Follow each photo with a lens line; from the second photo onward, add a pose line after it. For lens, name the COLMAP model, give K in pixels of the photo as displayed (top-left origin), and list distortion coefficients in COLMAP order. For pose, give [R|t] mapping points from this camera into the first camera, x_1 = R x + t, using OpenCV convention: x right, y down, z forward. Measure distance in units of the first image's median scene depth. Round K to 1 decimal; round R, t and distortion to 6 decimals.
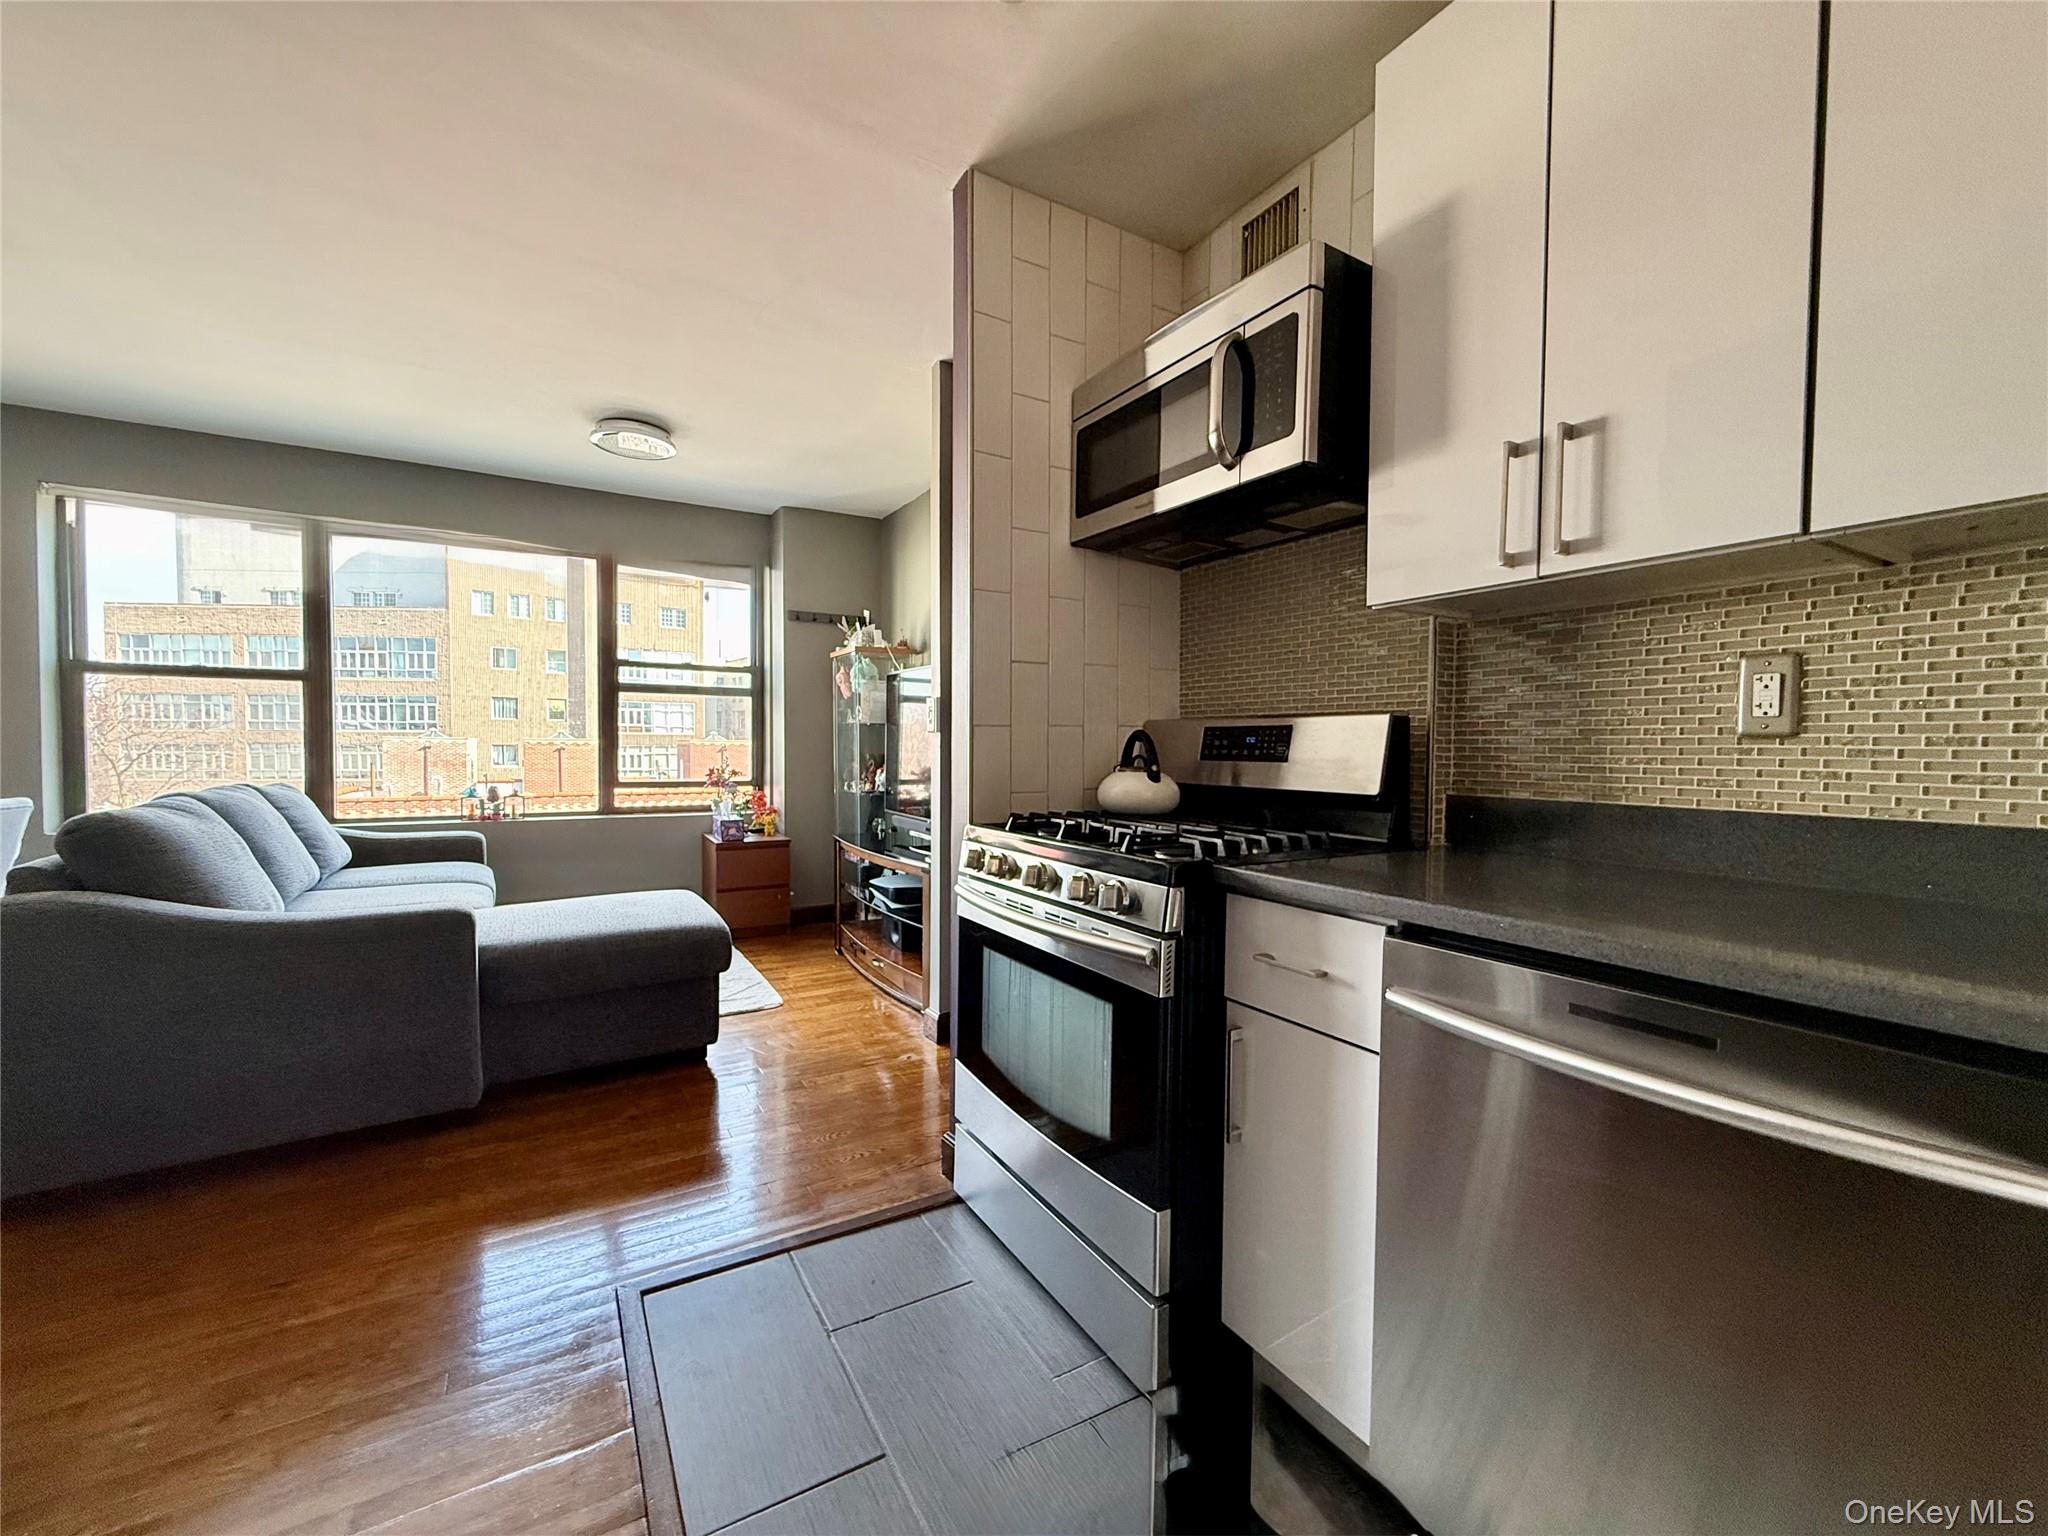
lens RADIAL K [[814.7, 0, 1022.0], [0, 814.7, 770.7], [0, 0, 1]] dist [0.000651, -0.000233]
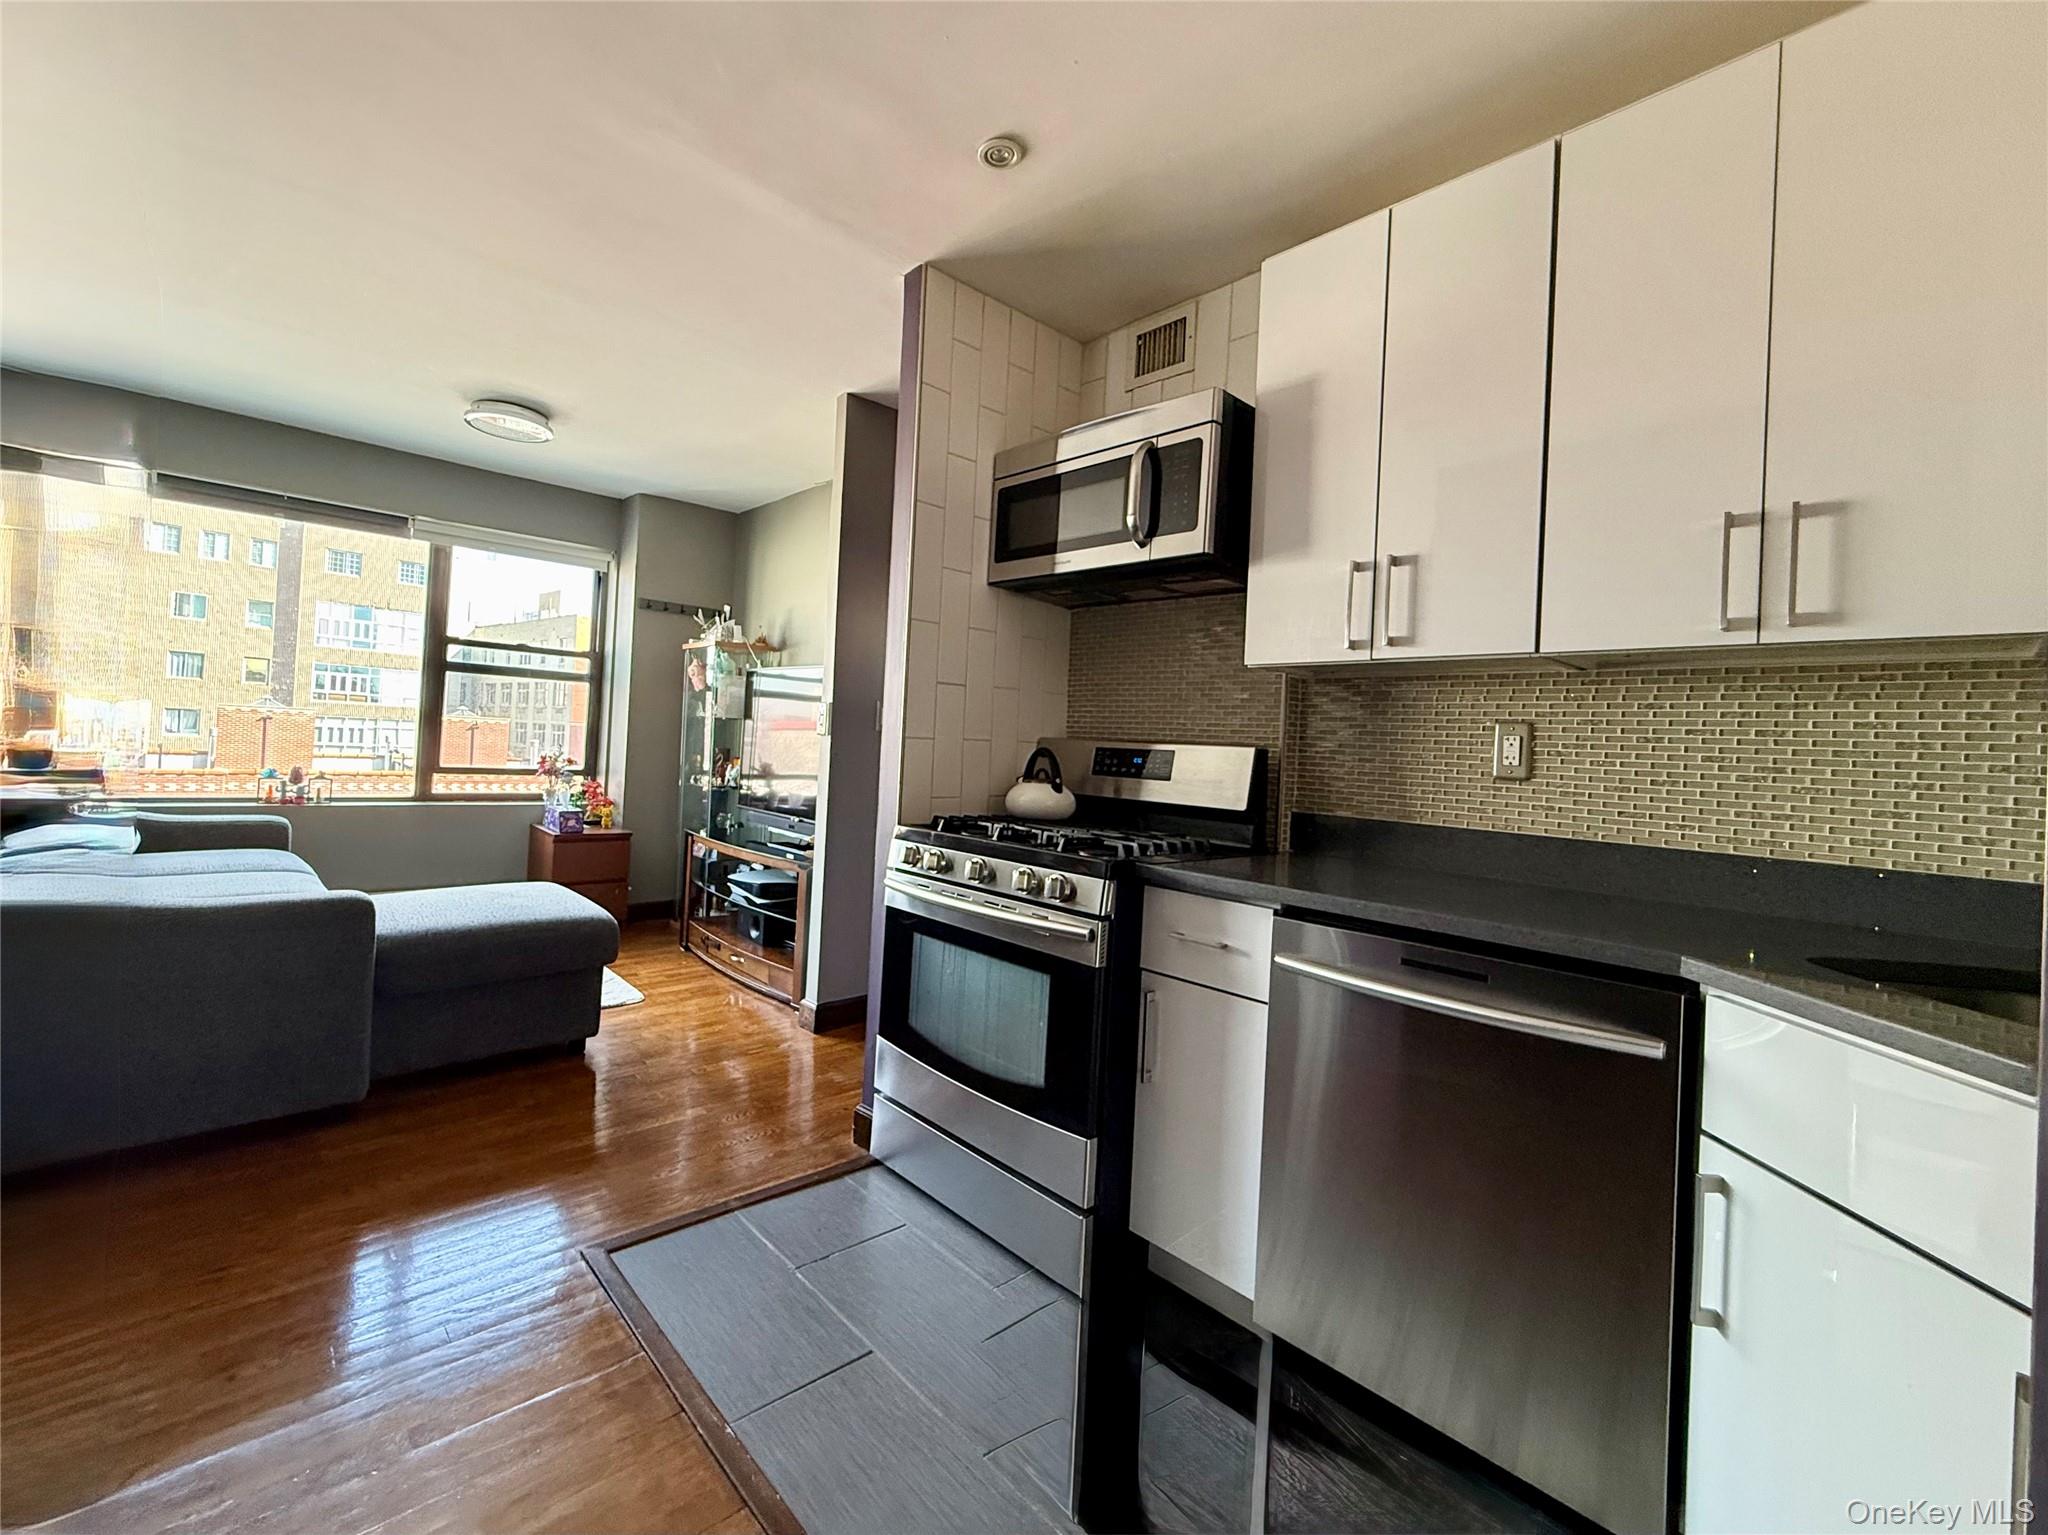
lens RADIAL K [[854.8, 0, 971.2], [0, 854.8, 732.3], [0, 0, 1]] dist [0.000619, -0.000115]
pose [[0.981350, 0.045293, 0.186816, -0.187523], [-0.037816, 0.998342, -0.043395, -0.014375], [-0.188472, 0.035521, 0.981436, -0.185433]]
